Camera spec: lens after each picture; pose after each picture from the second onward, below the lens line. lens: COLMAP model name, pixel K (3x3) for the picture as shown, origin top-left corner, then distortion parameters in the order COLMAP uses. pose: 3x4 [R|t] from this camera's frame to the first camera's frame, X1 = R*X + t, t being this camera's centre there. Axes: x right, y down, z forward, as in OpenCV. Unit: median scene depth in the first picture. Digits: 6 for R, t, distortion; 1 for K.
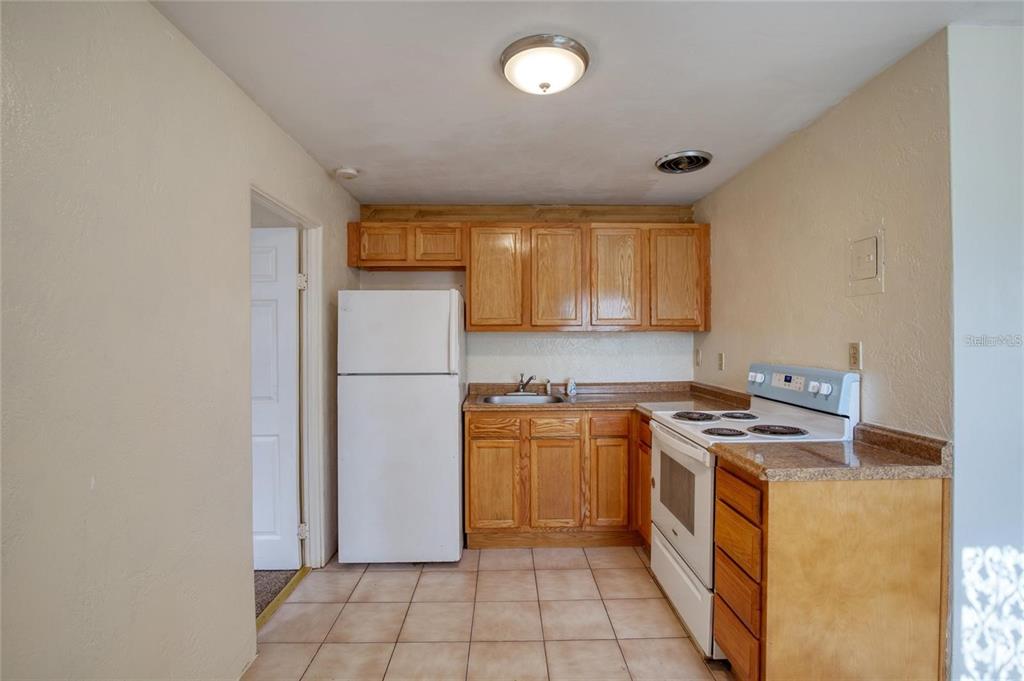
lens RADIAL K [[474.5, 0, 509.9], [0, 474.5, 337.8], [0, 0, 1]] dist [-0.031099, 0.000543]
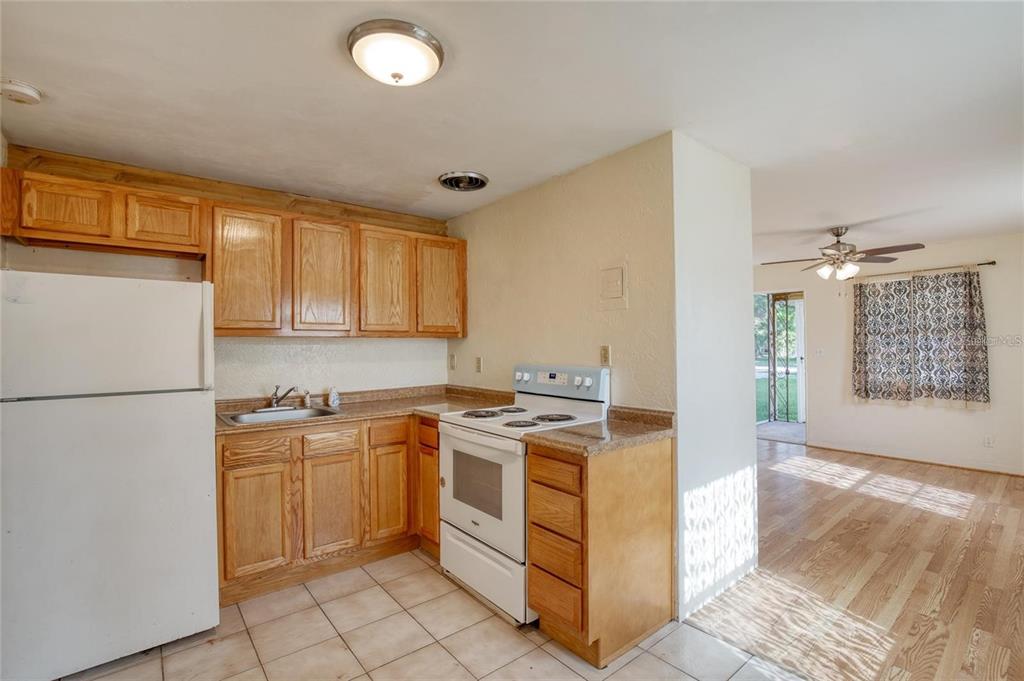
lens RADIAL K [[472.6, 0, 517.5], [0, 472.6, 338.9], [0, 0, 1]] dist [-0.040321, 0.009372]
pose [[0.778806, 0.004503, 0.627249, -0.194003], [0.005163, 0.999894, -0.013590, 0.005374], [-0.627244, 0.013822, 0.778700, 0.073343]]
